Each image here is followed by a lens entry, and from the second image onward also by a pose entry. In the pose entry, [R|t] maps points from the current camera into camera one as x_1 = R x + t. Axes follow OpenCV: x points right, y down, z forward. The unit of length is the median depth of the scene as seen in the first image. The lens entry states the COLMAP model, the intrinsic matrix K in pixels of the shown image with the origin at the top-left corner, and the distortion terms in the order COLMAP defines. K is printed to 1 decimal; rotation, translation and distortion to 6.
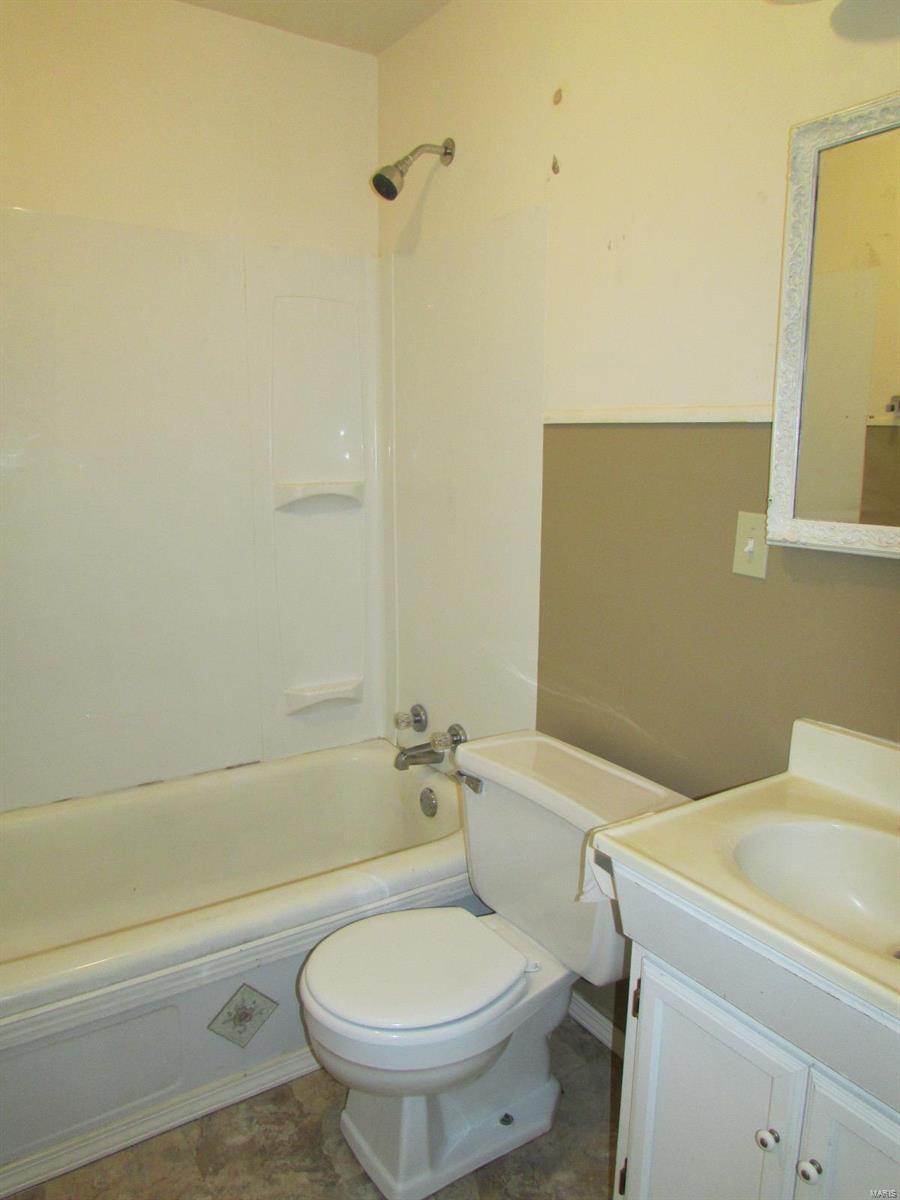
lens RADIAL K [[861.5, 0, 447.0], [0, 861.5, 603.4], [0, 0, 1]] dist [-0.026531, 0.001847]
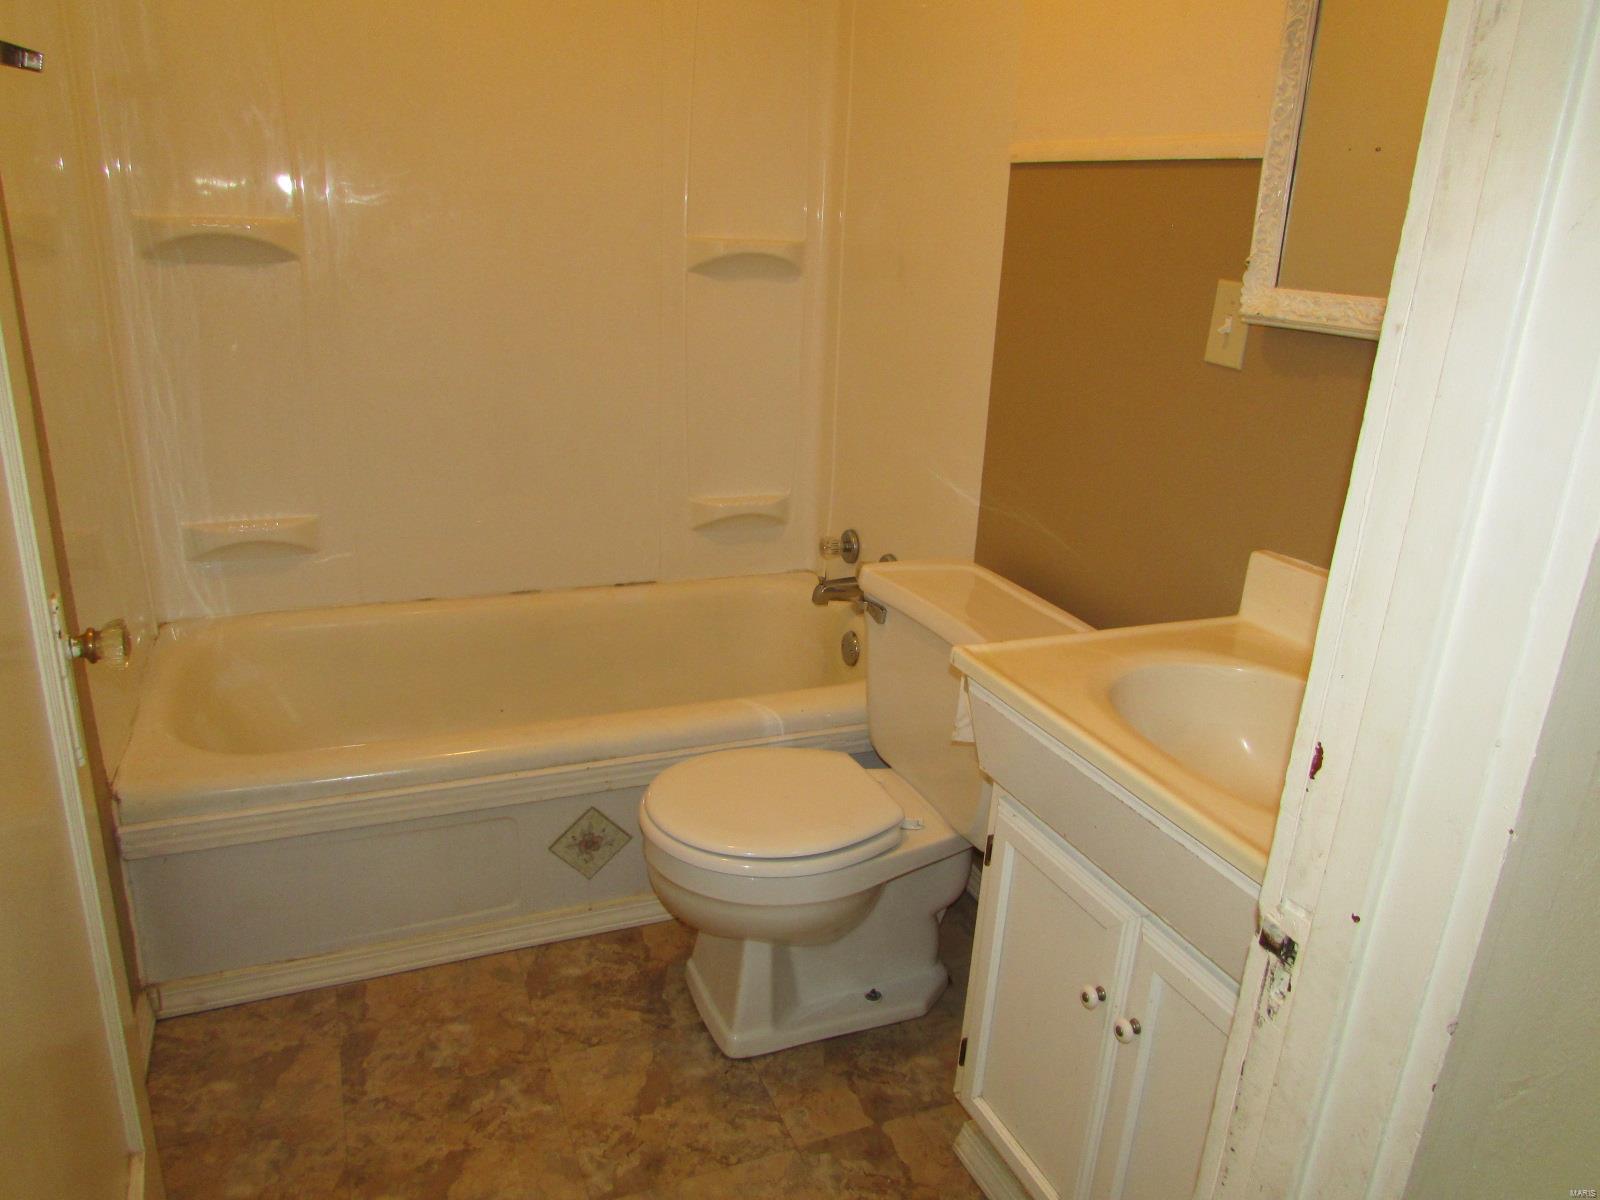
lens RADIAL K [[1148.7, 0, 800.0], [0, 1148.7, 600.0], [0, 0, 1]] dist [-0.026531, 0.001847]
pose [[0.982651, 0.093328, -0.160270, 0.145107], [-0.071034, 0.987656, 0.139605, 0.054248], [0.171321, -0.125799, 0.977151, -0.091600]]
